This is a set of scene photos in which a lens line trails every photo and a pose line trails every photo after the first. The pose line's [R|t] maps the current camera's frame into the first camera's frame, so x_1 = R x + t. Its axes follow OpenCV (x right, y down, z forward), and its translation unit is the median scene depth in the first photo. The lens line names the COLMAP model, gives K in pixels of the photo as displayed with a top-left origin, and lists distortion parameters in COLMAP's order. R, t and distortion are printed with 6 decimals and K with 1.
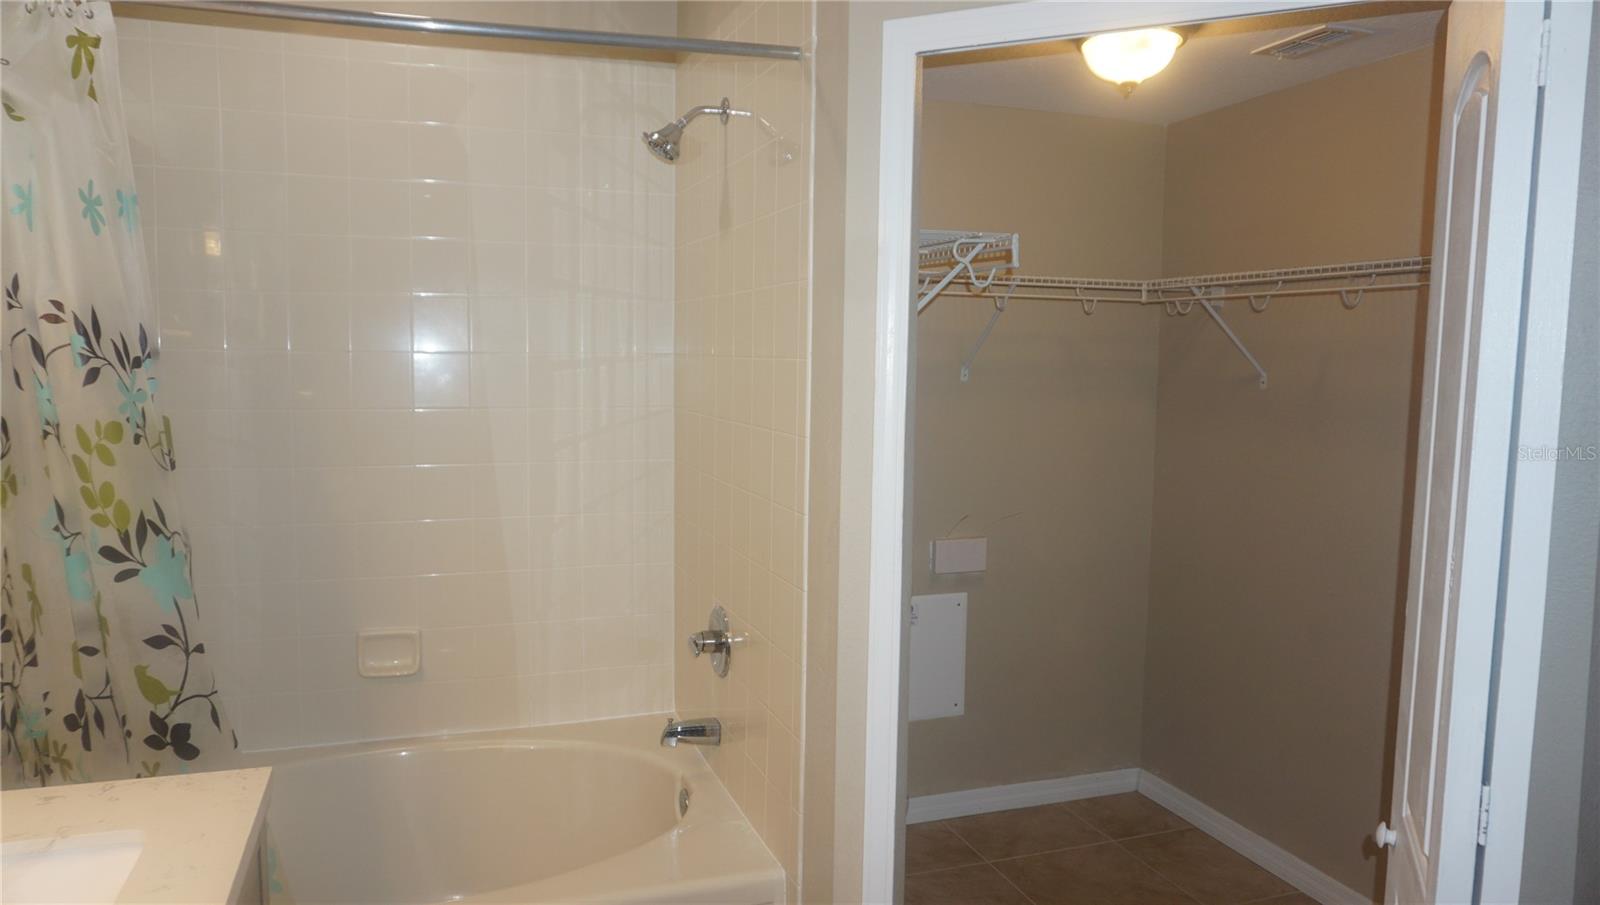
lens RADIAL K [[1080.7, 0, 799.5], [0, 1080.7, 456.5], [0, 0, 1]] dist [-0.021386, 0.015991]
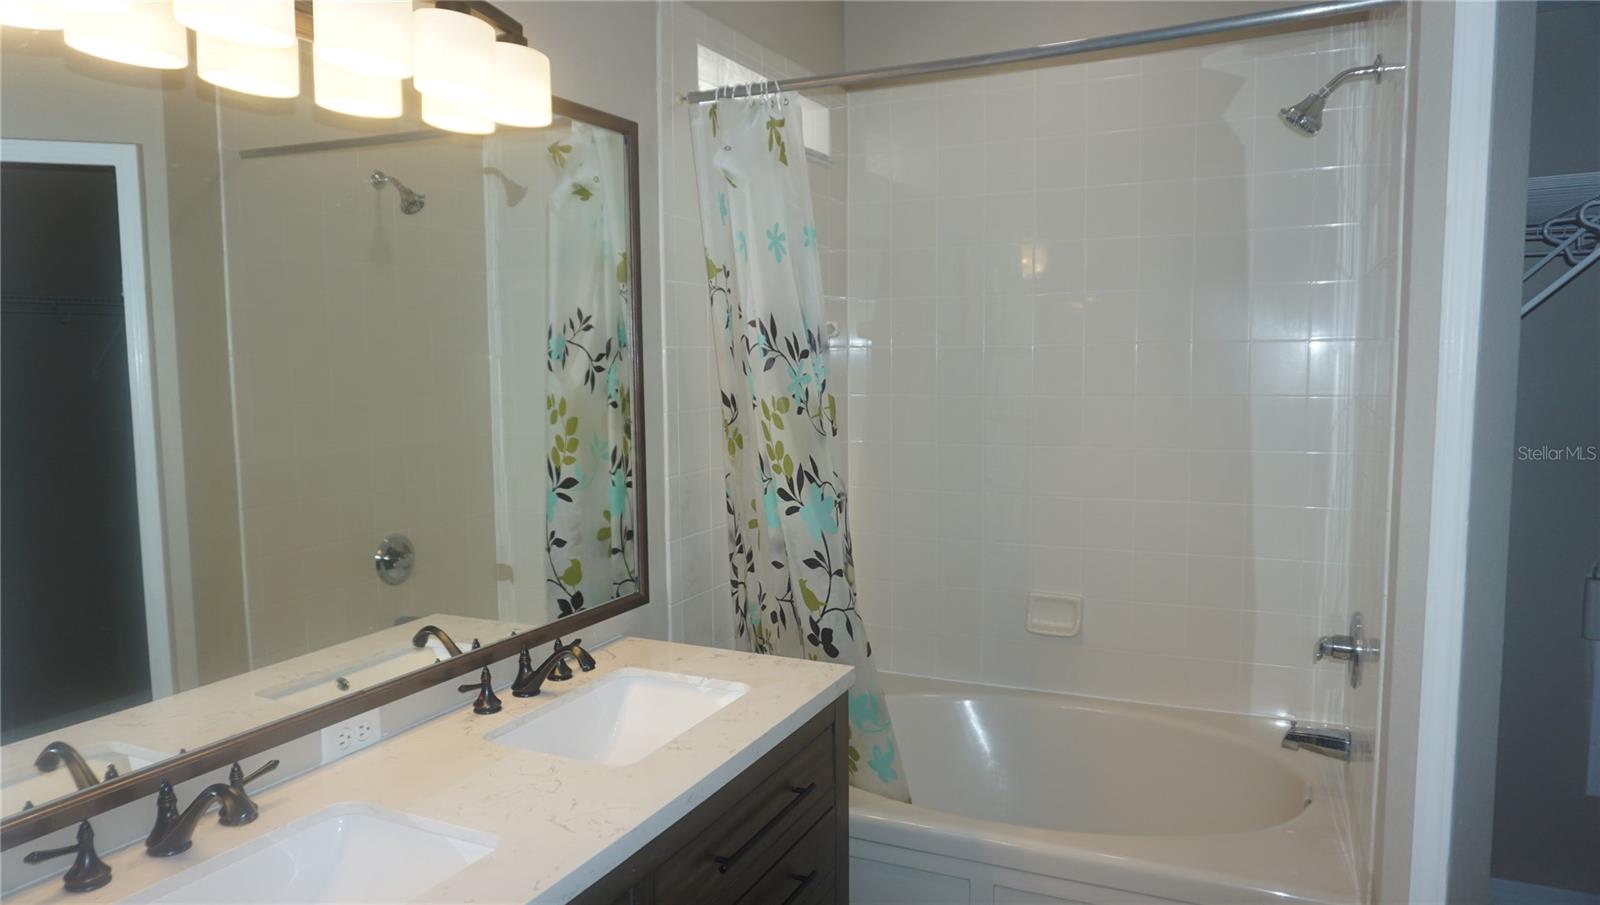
lens RADIAL K [[1080.7, 0, 805.2], [0, 1080.7, 448.7], [0, 0, 1]] dist [-0.021386, 0.015991]
pose [[0.723336, 0.040336, -0.689317, 0.318019], [-0.042983, 0.998987, 0.013353, 0.012872], [0.689157, 0.019970, 0.724337, 0.019494]]
